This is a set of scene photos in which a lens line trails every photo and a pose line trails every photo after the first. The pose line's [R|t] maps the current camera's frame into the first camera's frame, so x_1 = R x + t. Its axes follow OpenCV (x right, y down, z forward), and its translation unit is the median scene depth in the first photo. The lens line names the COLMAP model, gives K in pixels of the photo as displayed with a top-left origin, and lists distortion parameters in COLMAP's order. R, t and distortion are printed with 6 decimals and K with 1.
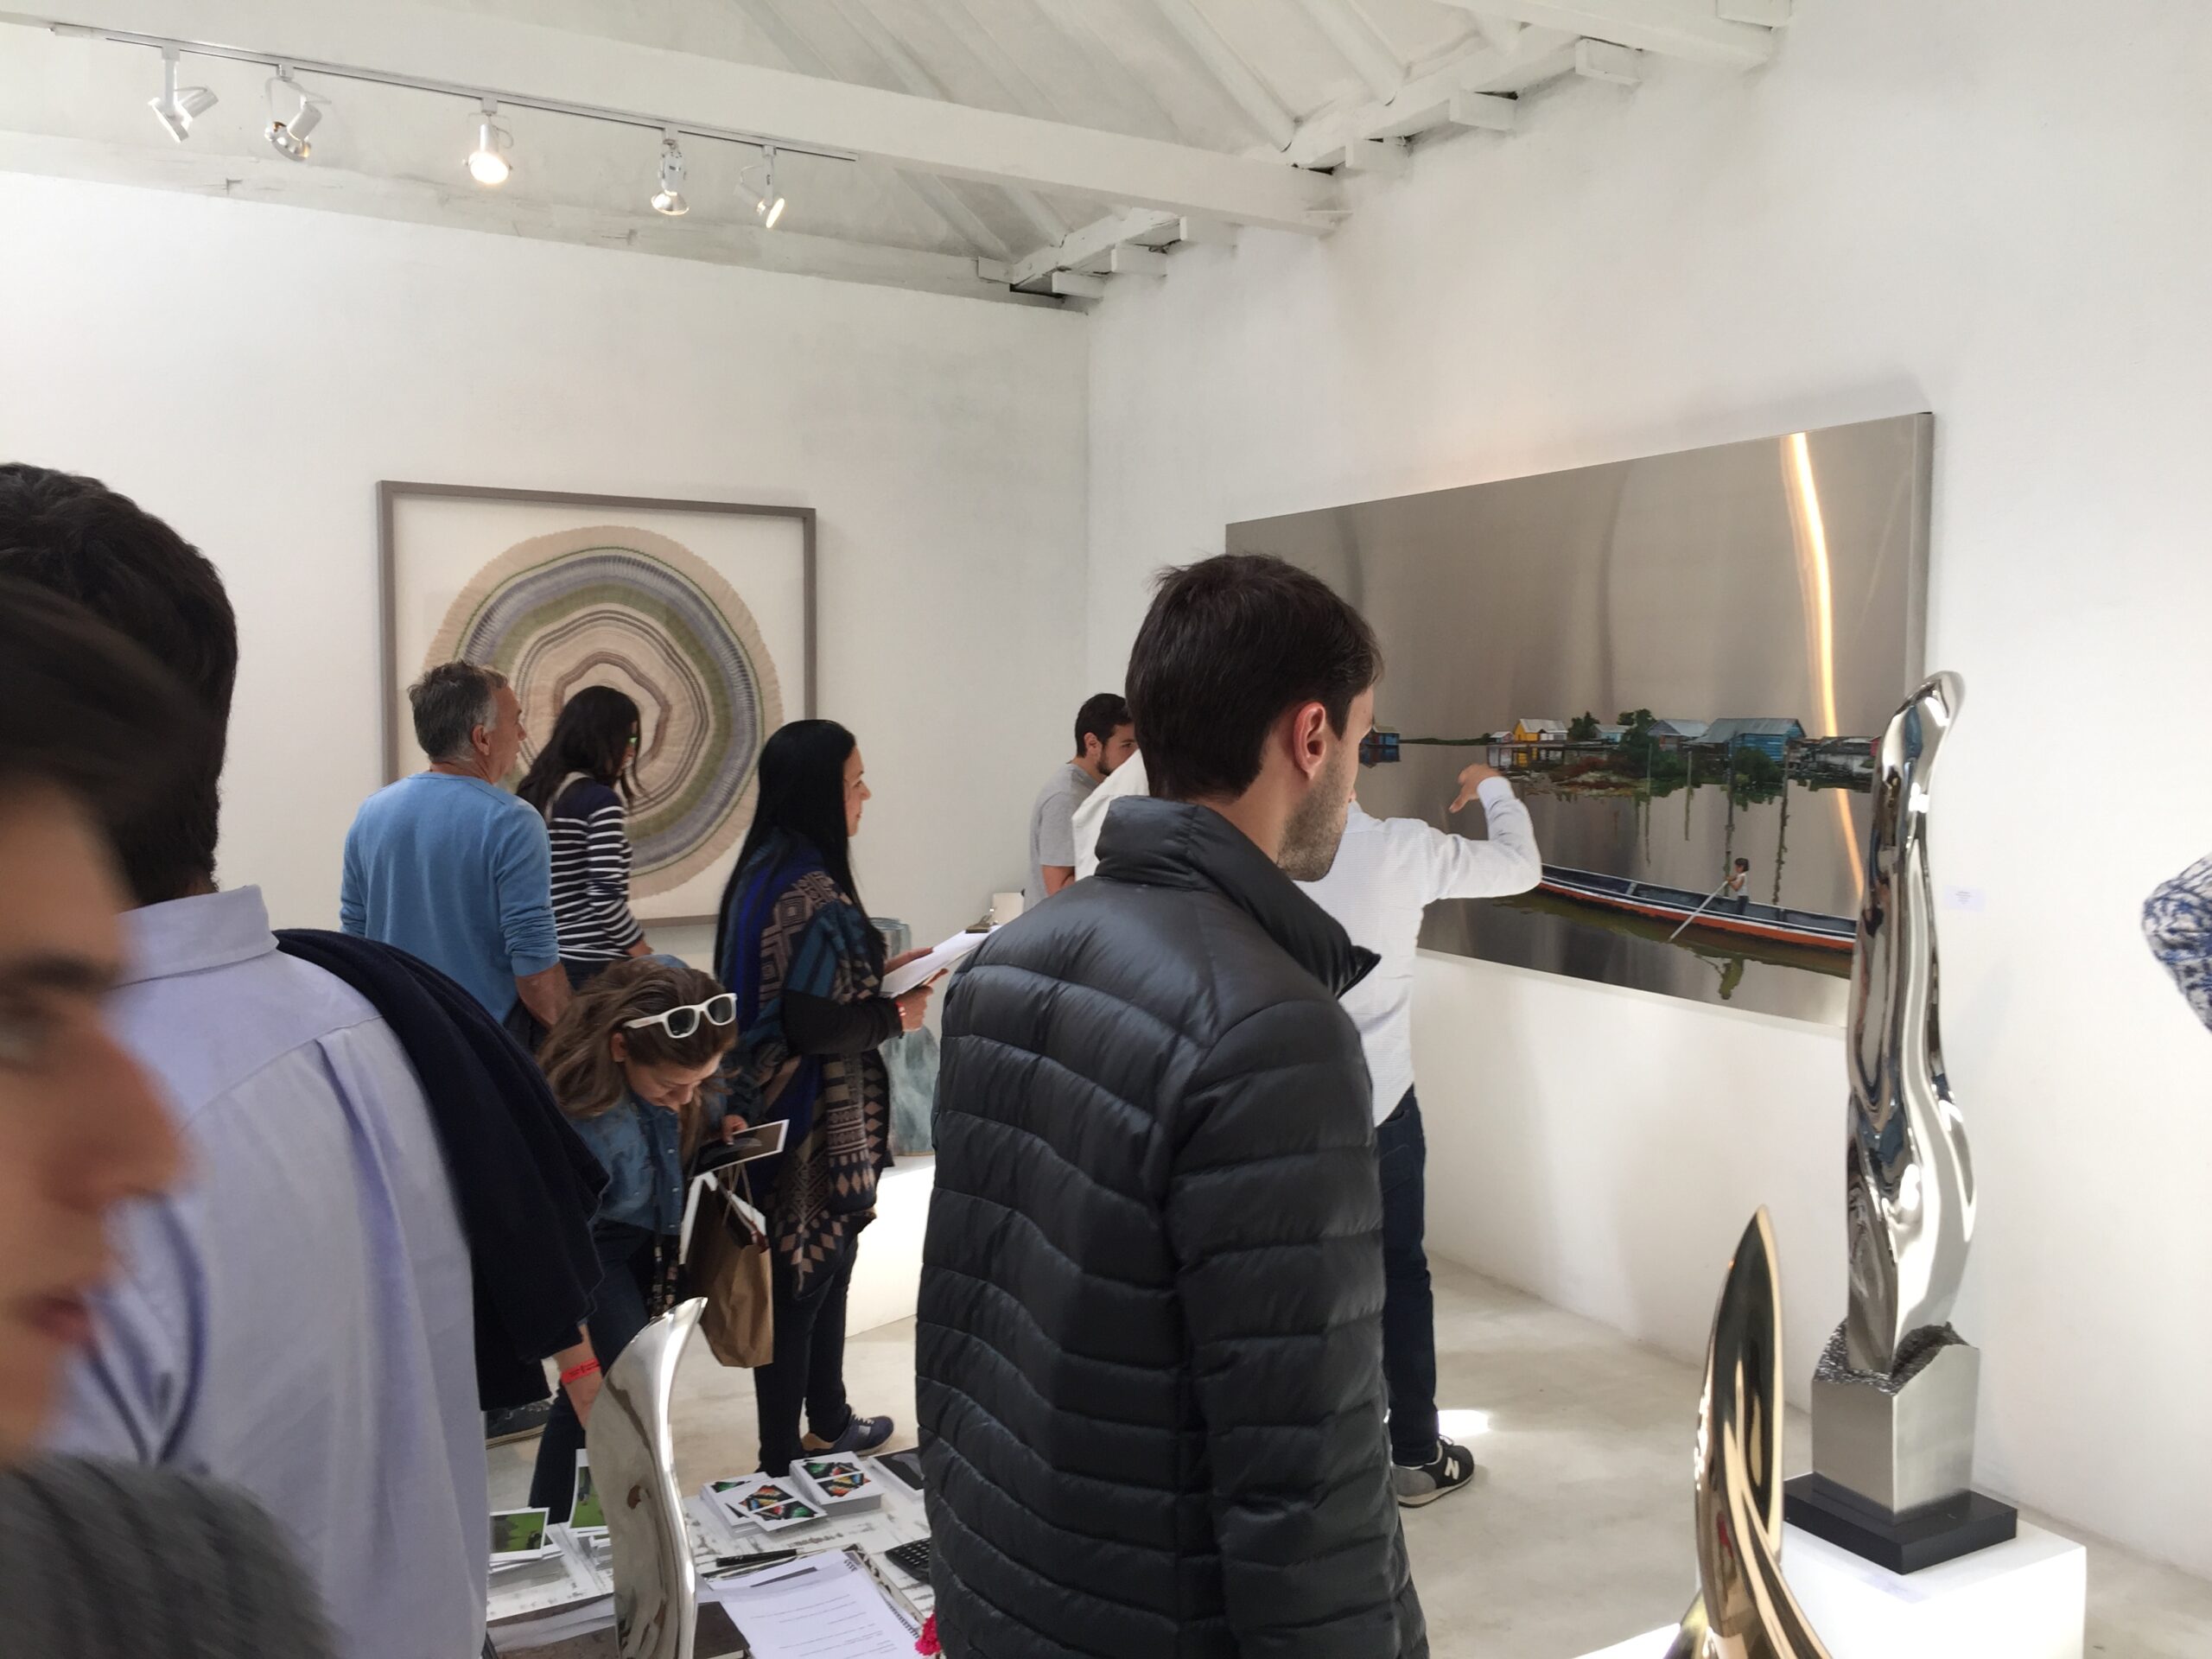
lens RADIAL K [[1911.9, 0, 1099.3], [0, 1911.9, 833.2], [0, 0, 1]] dist [0.053809, -0.057217]
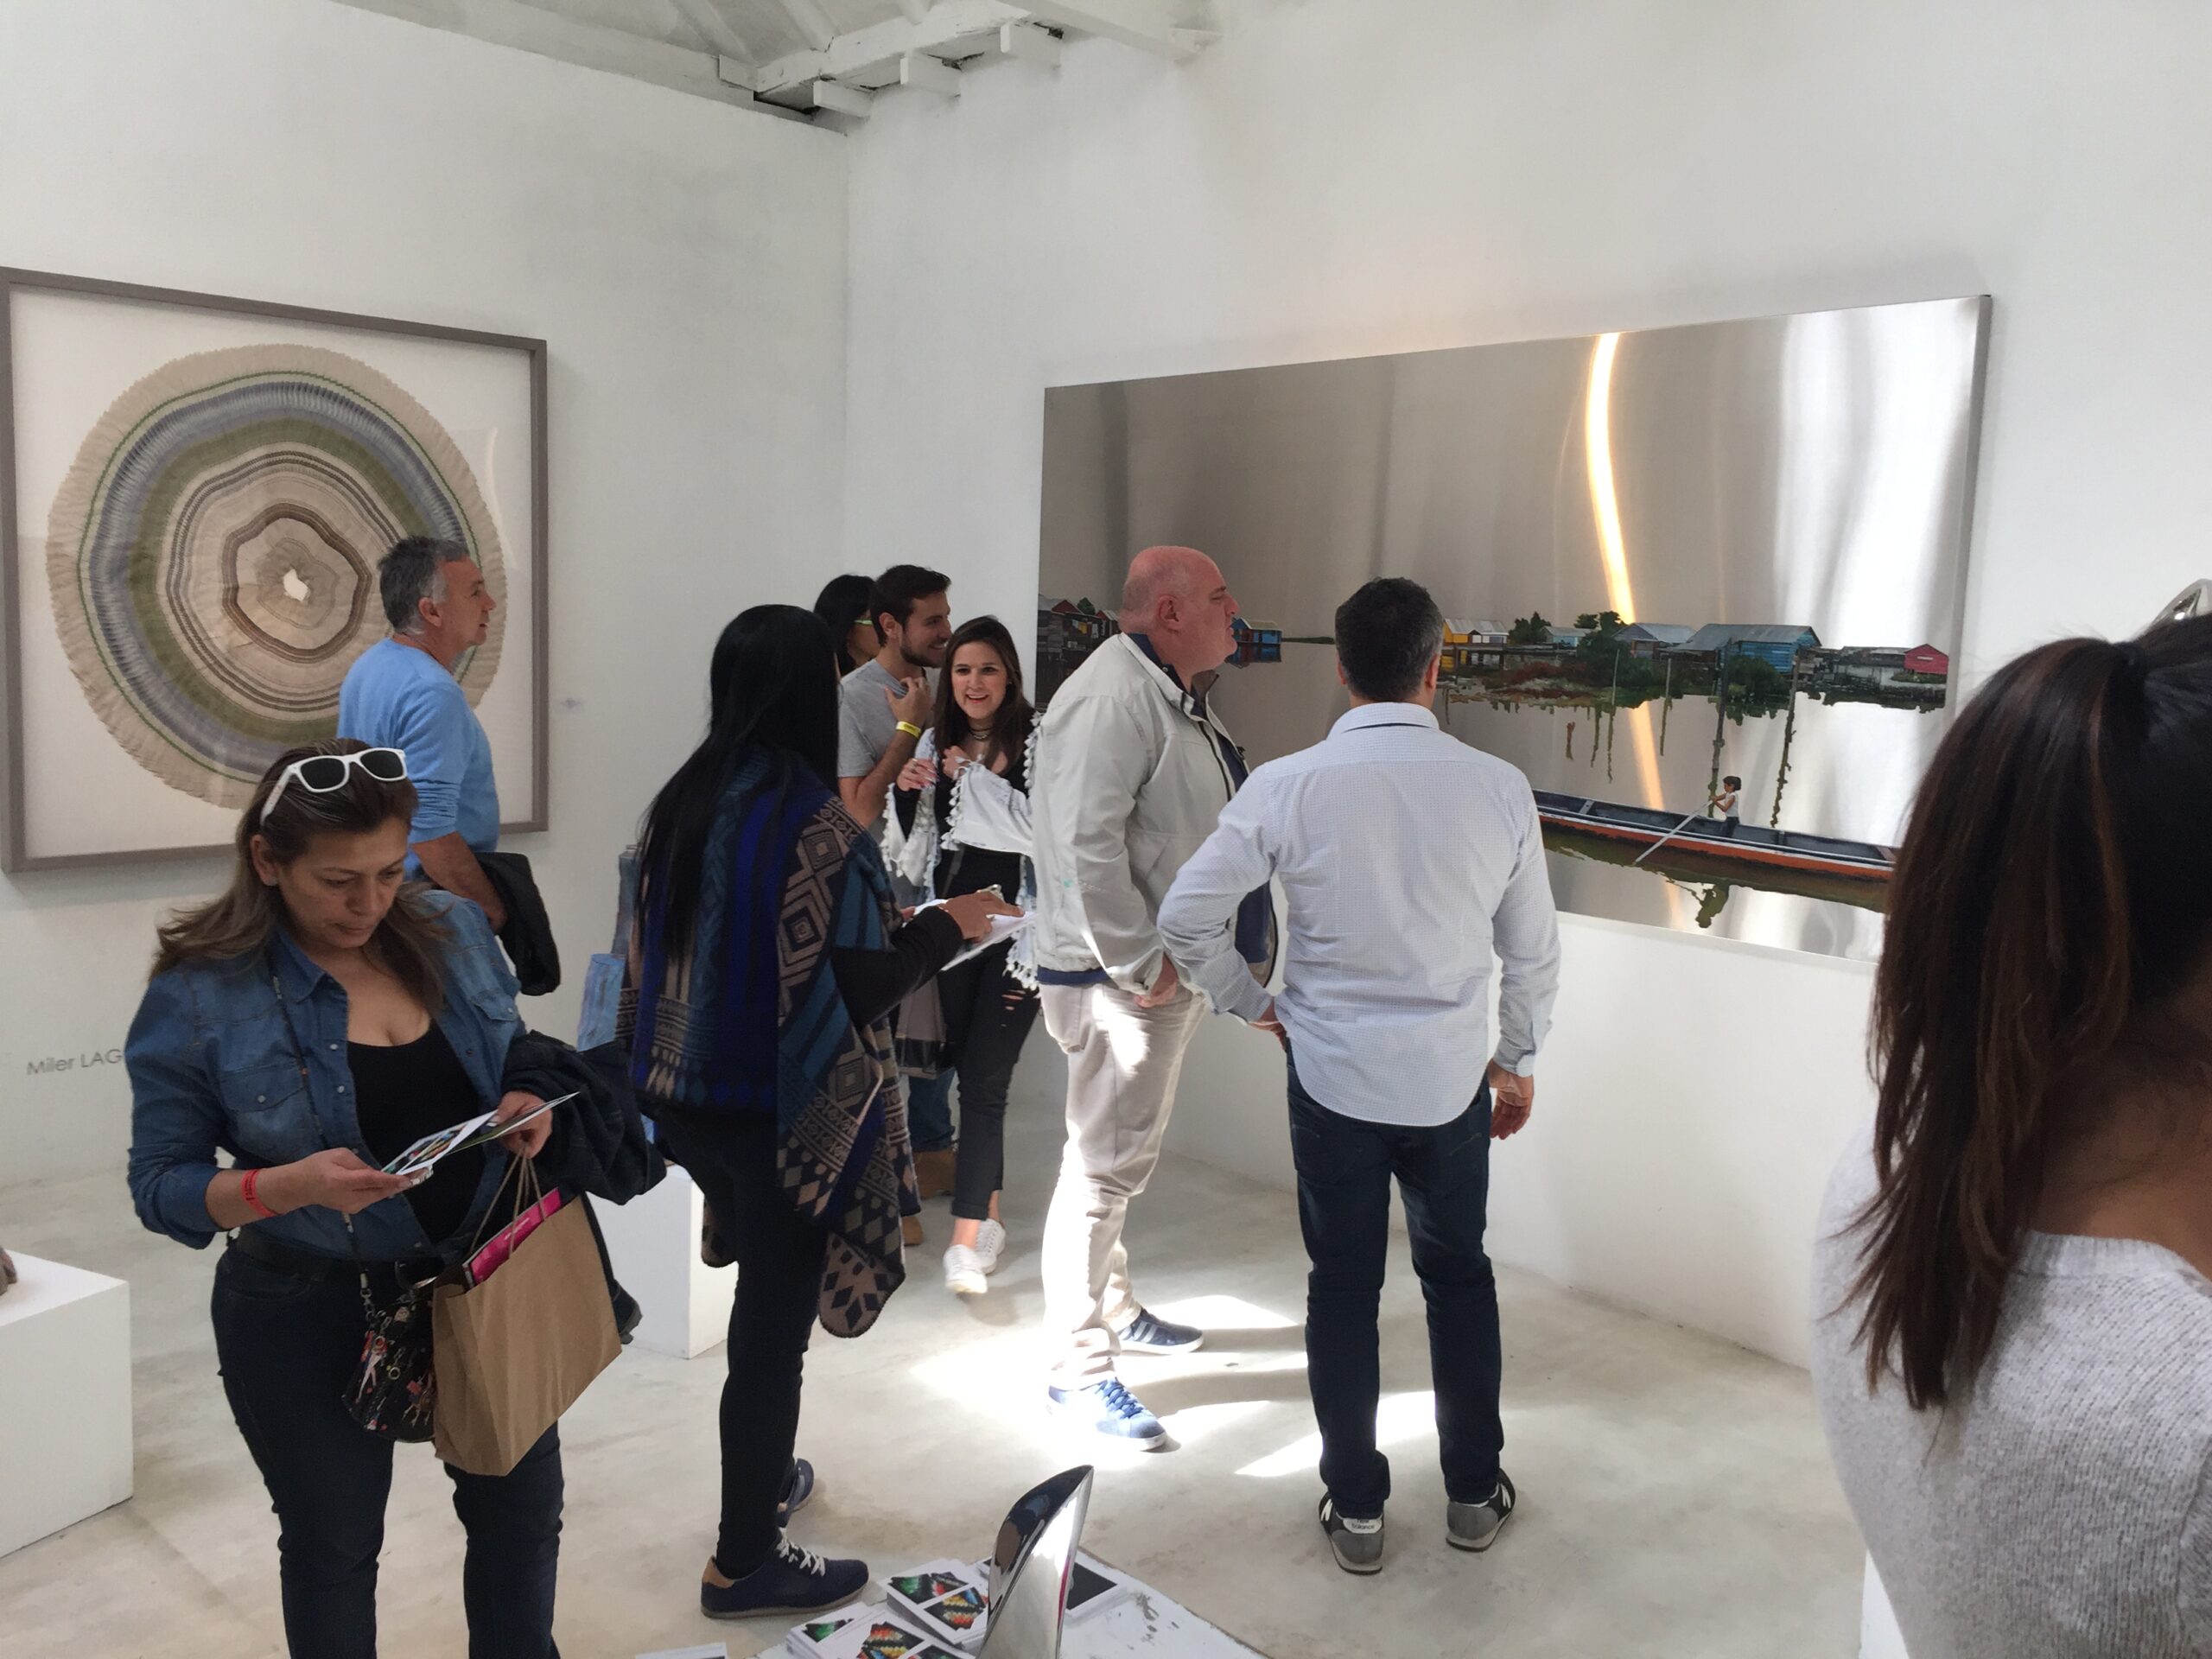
lens RADIAL K [[1911.9, 0, 1115.2], [0, 1911.9, 824.8], [0, 0, 1]] dist [0.053809, -0.057217]
pose [[0.965668, -0.004201, 0.259747, -0.138190], [-0.009609, 0.998607, 0.051874, -0.006241], [-0.259603, -0.052589, 0.964282, 0.133141]]
